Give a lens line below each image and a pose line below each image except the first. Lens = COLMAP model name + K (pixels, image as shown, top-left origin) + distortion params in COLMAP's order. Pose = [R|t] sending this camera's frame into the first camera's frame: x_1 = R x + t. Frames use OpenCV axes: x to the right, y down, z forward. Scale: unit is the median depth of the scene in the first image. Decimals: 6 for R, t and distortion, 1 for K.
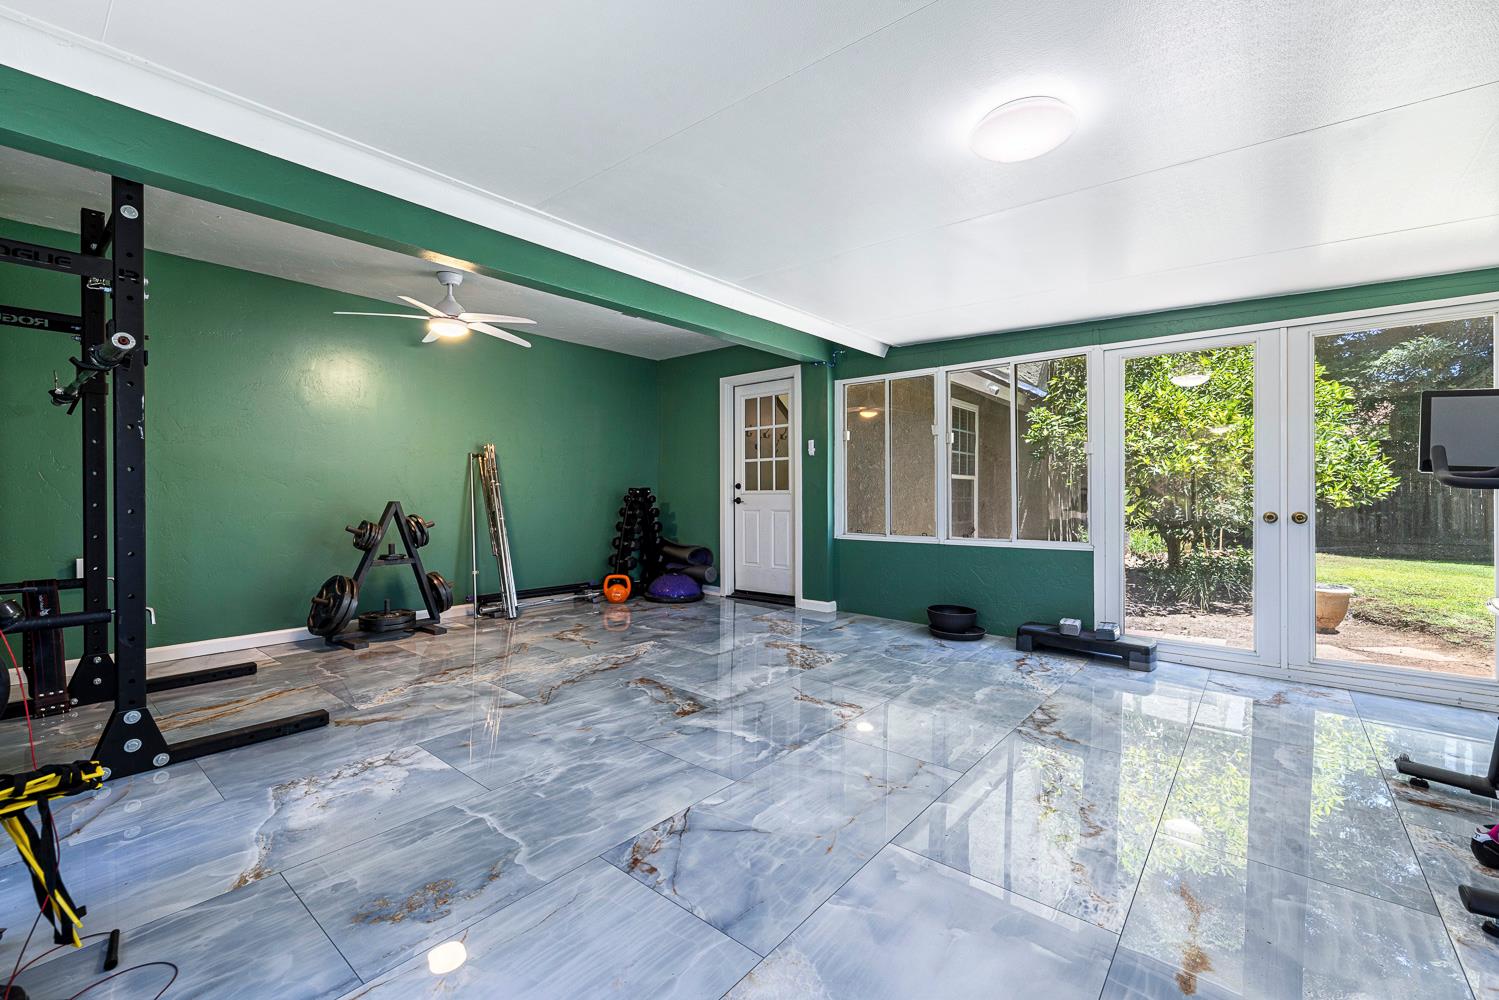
lens RADIAL K [[639.9, 0, 741.0], [0, 639.9, 490.4], [0, 0, 1]] dist [-0.001150, 0.000049]
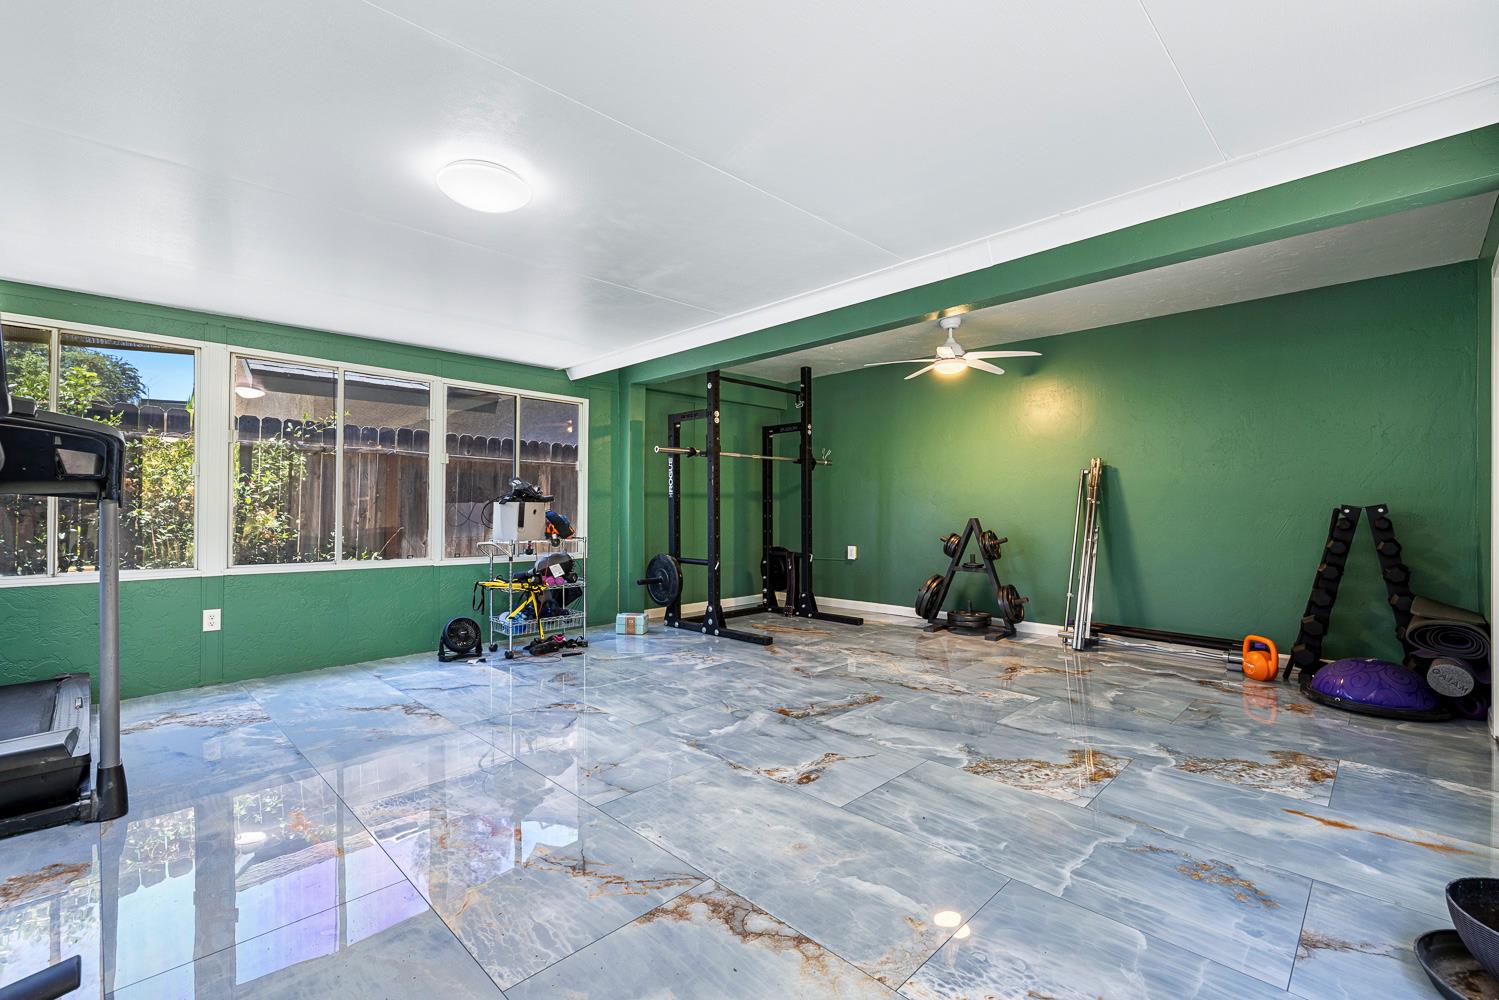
lens RADIAL K [[639.9, 0, 742.3], [0, 639.9, 507.3], [0, 0, 1]] dist [-0.001150, 0.000049]
pose [[-0.089640, -0.006080, -0.995956, 0.953426], [-0.003228, 0.999978, -0.005814, 0.006841], [0.995969, 0.002693, -0.089657, 0.978274]]
